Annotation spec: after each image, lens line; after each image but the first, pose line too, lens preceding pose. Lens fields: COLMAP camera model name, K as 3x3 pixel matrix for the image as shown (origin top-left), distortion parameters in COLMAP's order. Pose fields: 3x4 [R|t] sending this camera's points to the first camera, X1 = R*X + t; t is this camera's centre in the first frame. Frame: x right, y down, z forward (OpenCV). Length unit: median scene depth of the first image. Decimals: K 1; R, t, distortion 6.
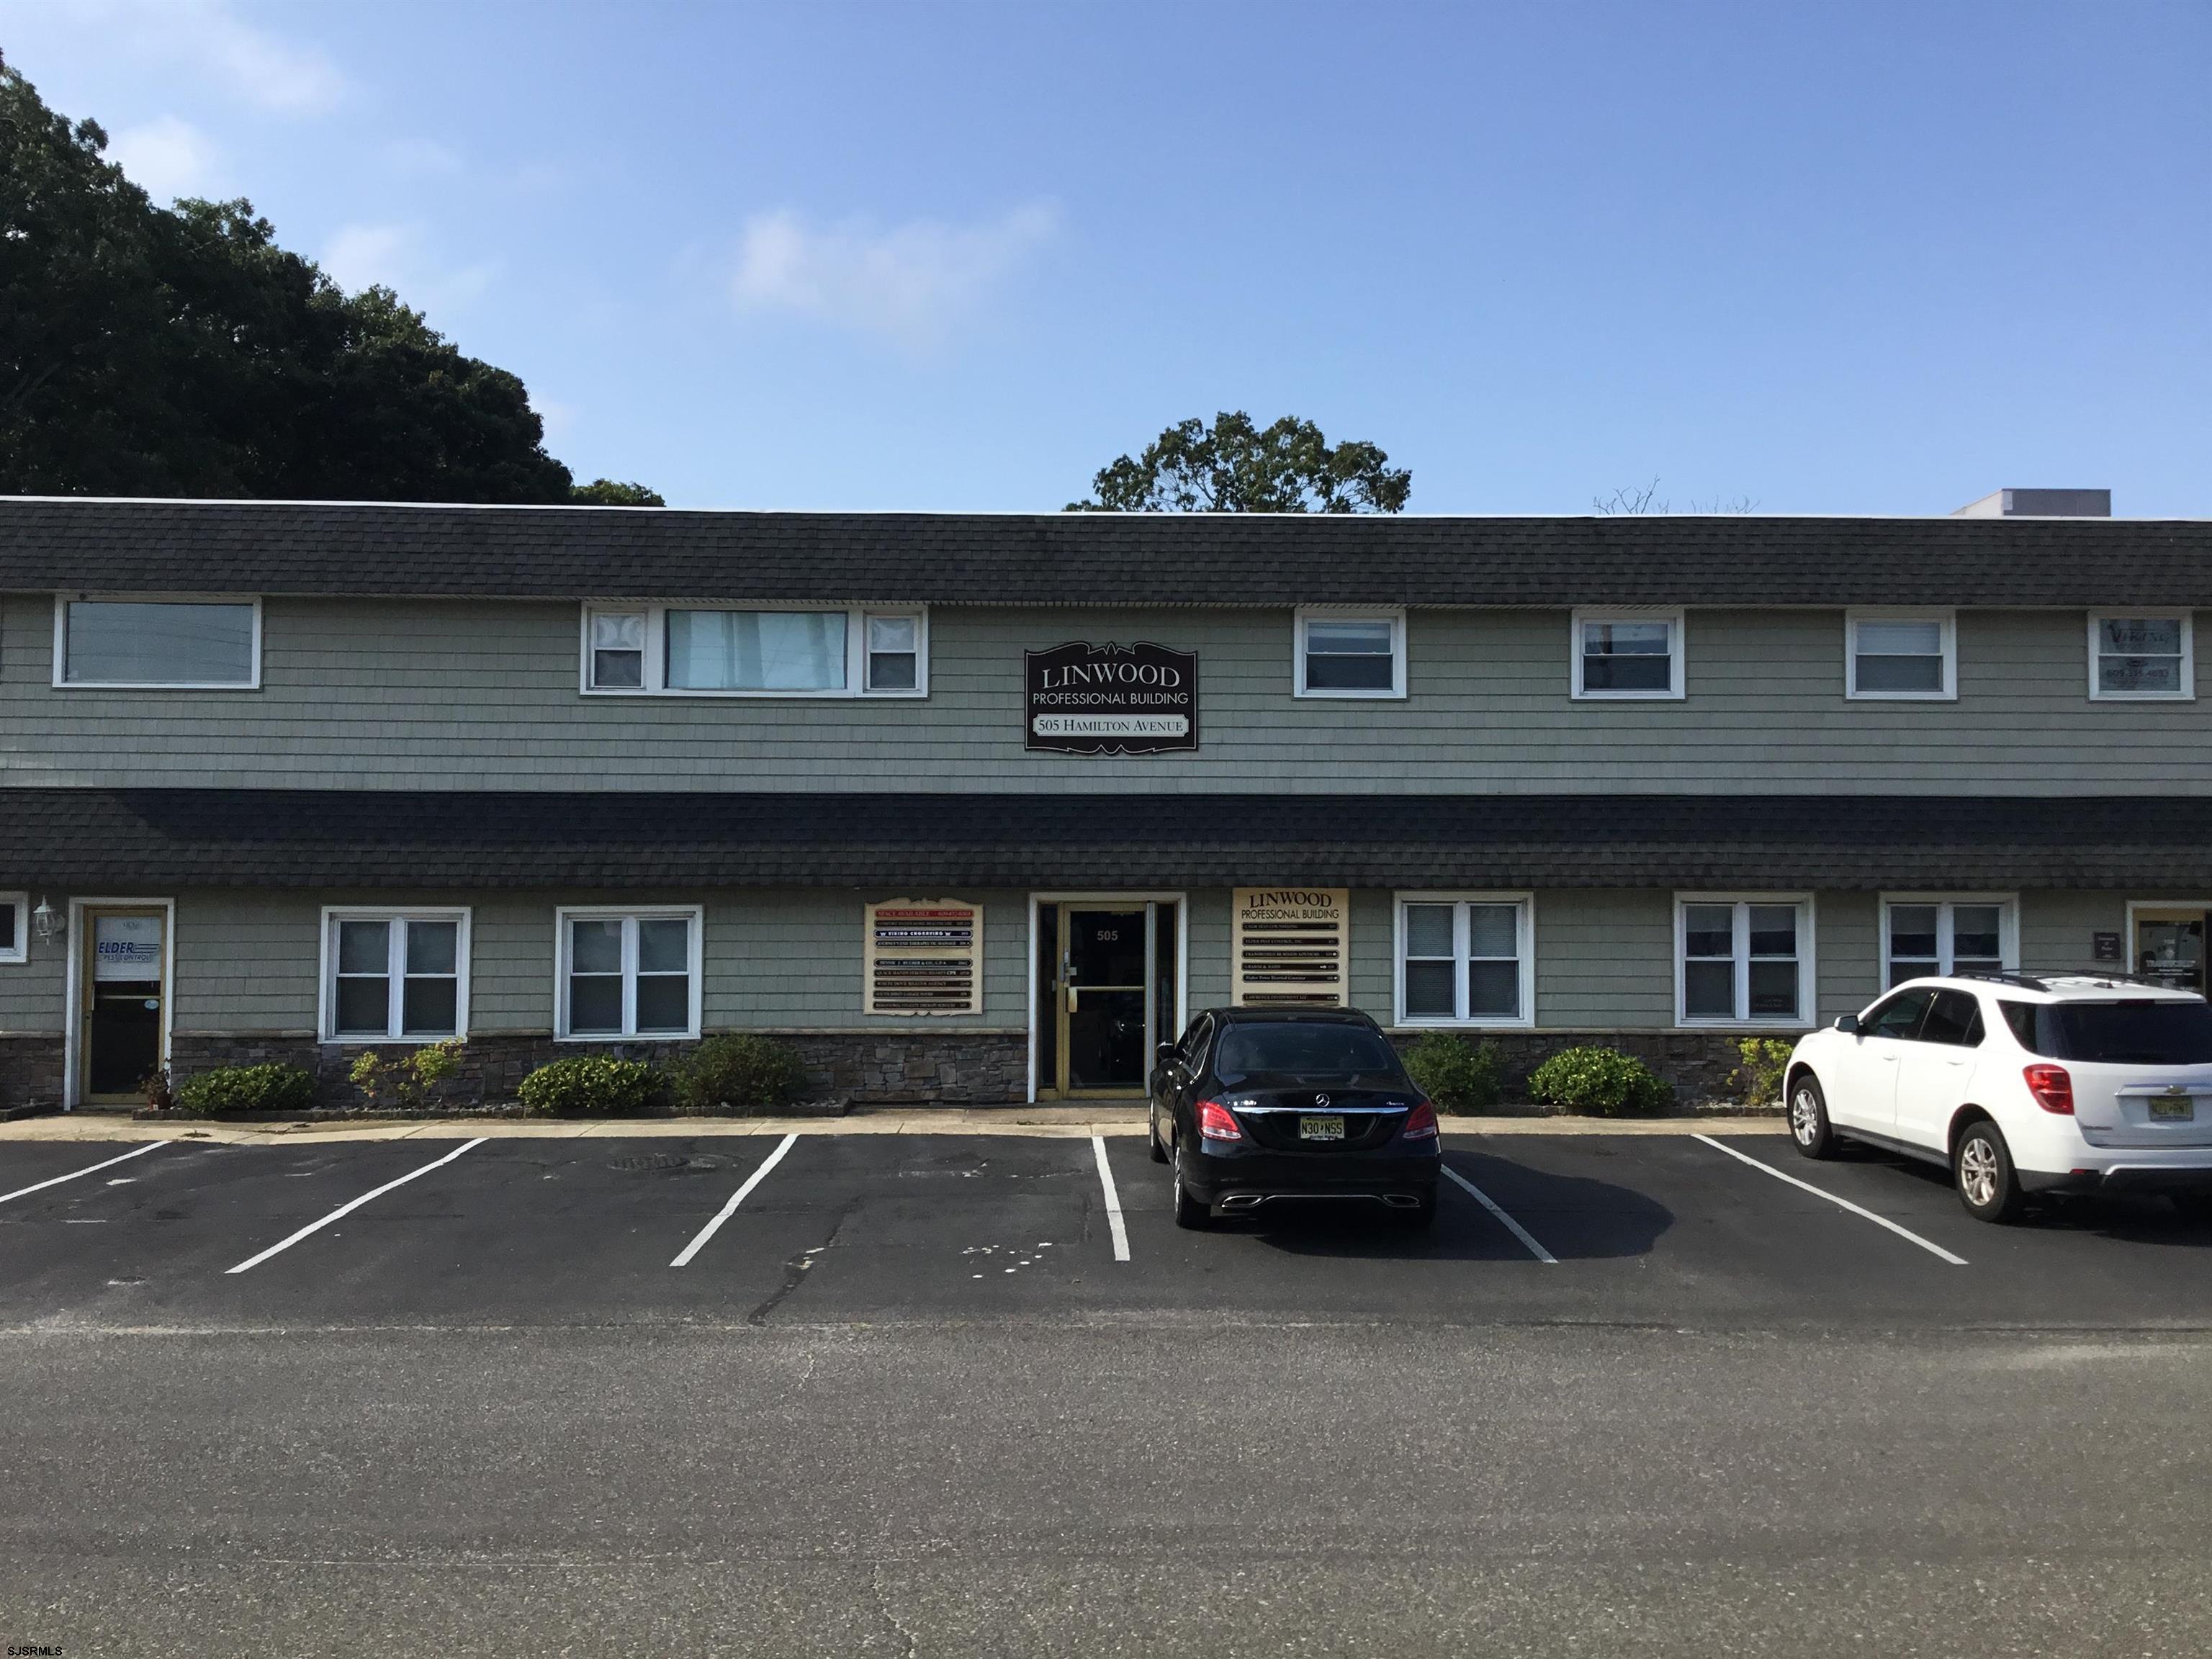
lens RADIAL K [[1925.5, 0, 1095.3], [0, 1925.5, 813.1], [0, 0, 1]] dist [0.034837, 0.001151]
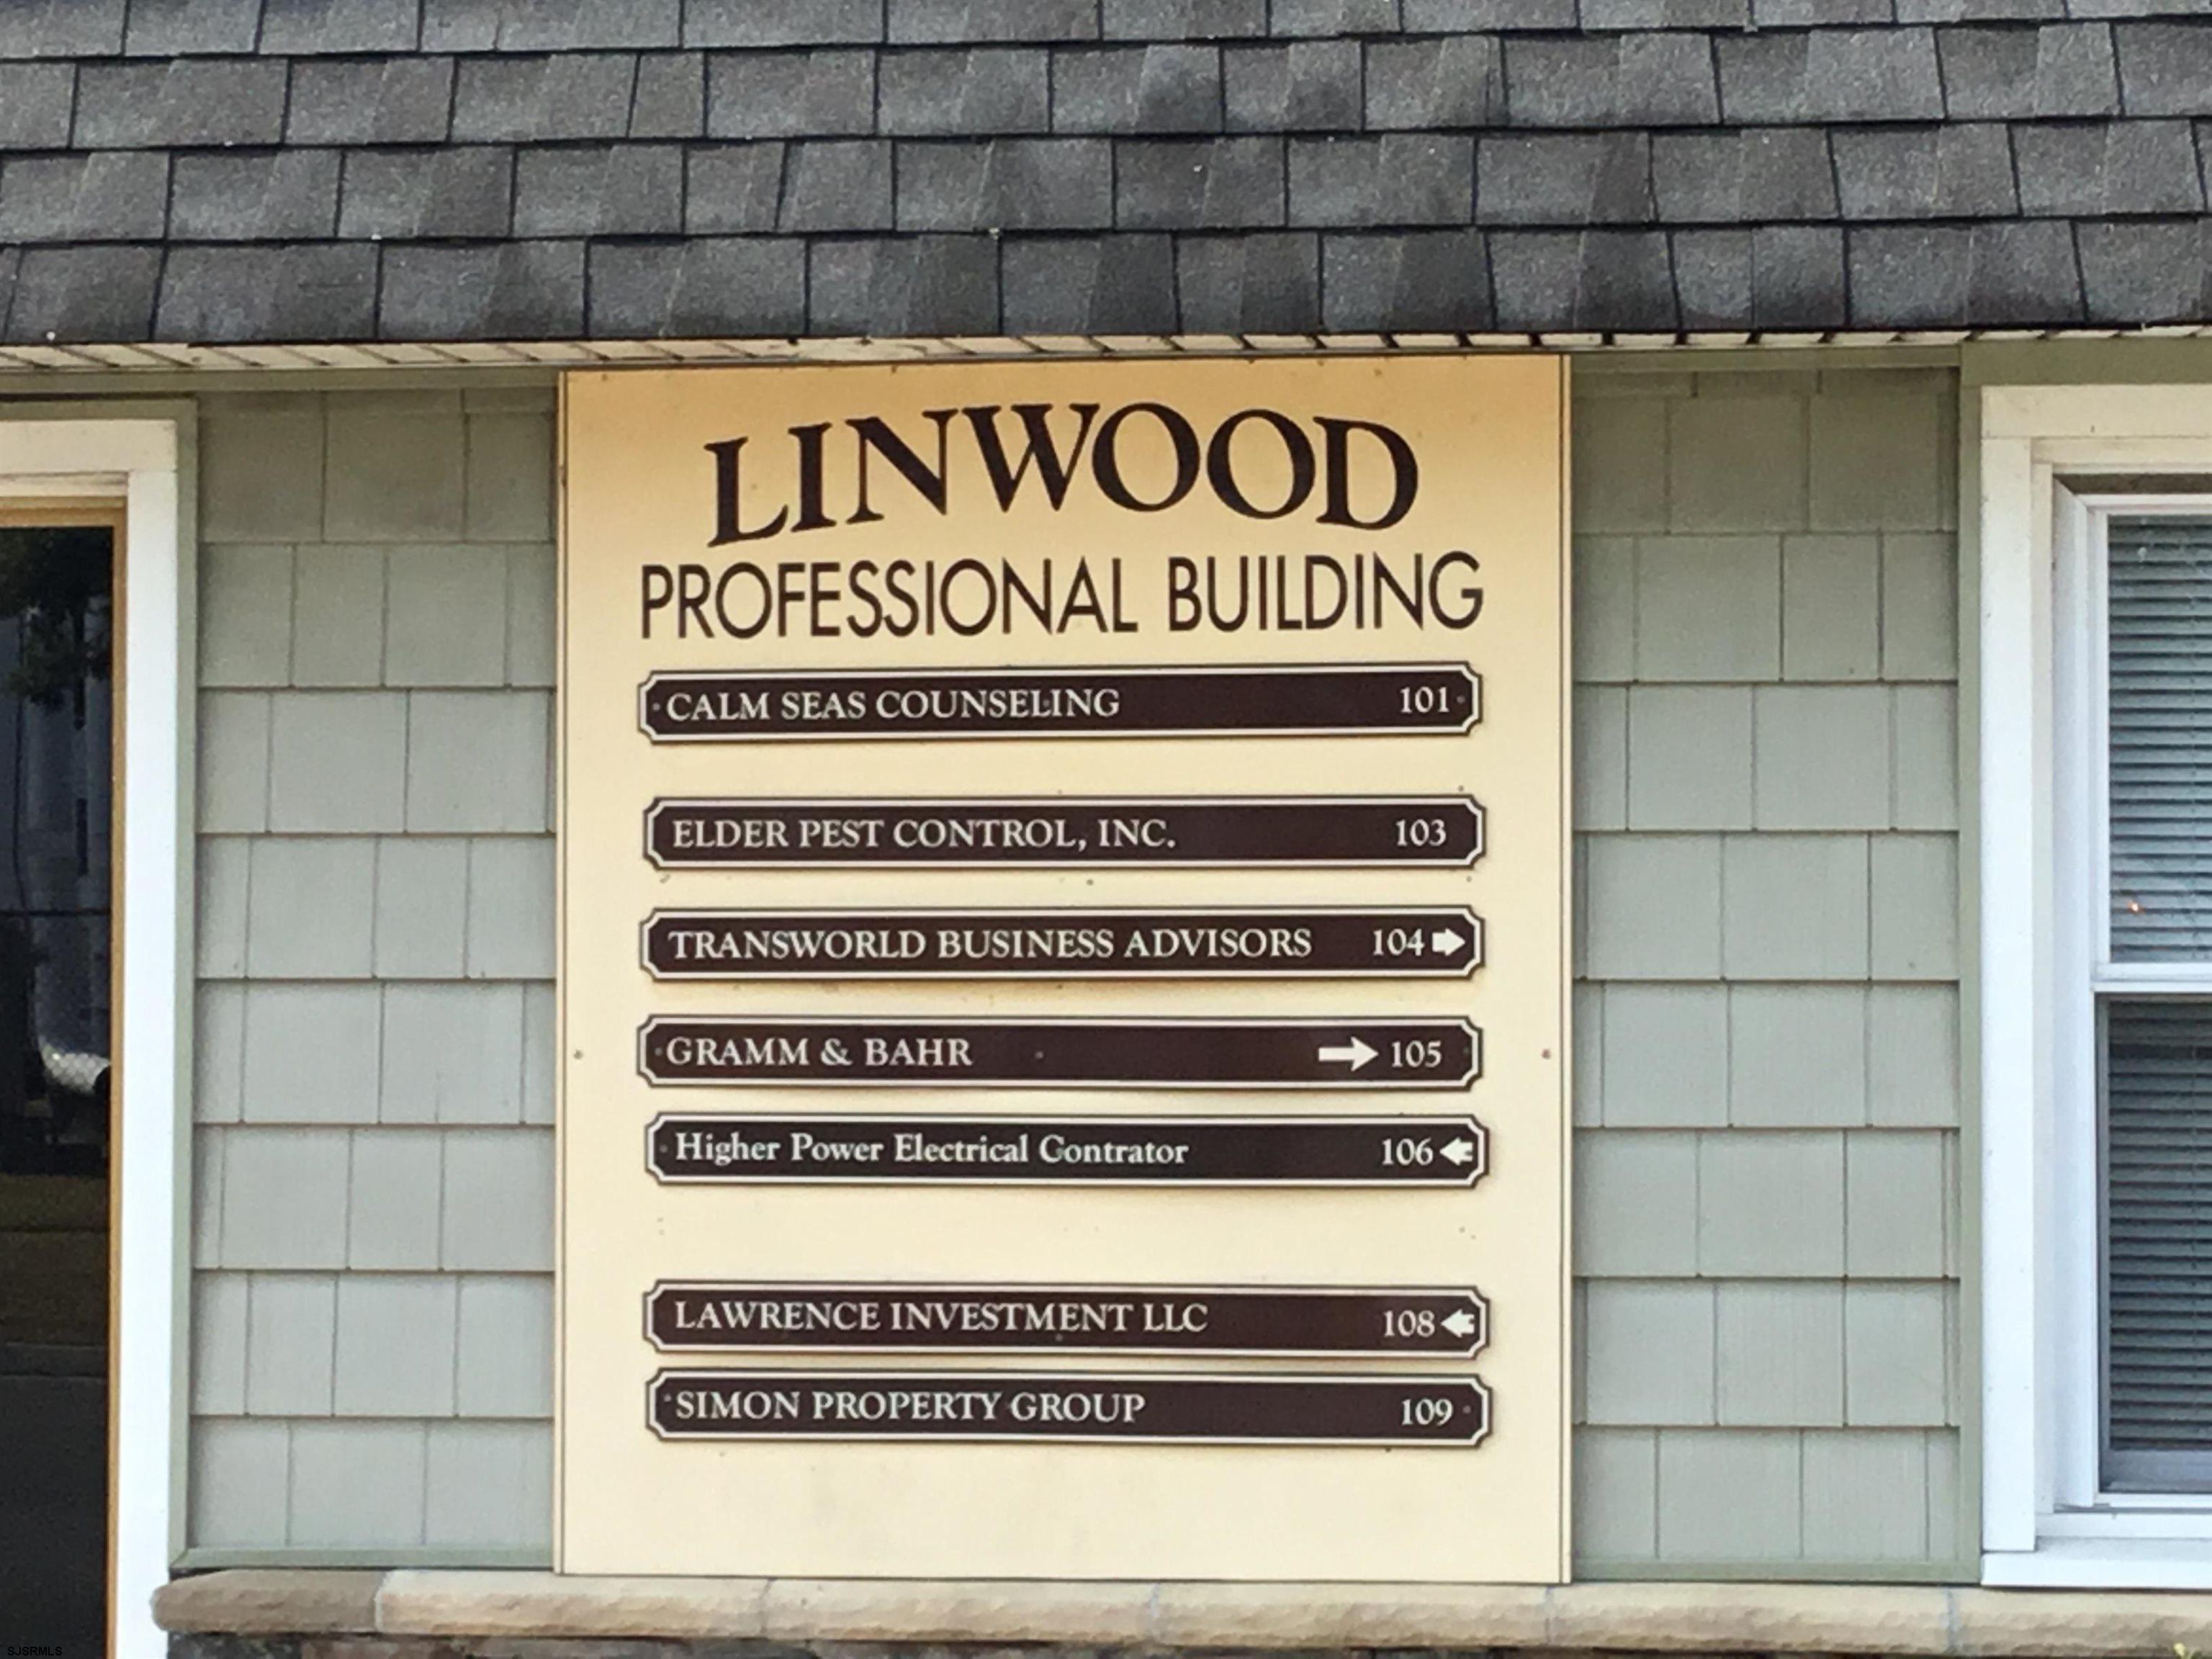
lens RADIAL K [[5603.2, 0, 1103.3], [0, 5603.2, 831.3], [0, 0, 1]] dist [0.093562, 0.000000]
pose [[0.989823, -0.005875, -0.142184, 0.151370], [0.012371, 0.998917, 0.044845, 0.051568], [0.141766, -0.046148, 0.988824, 0.669592]]
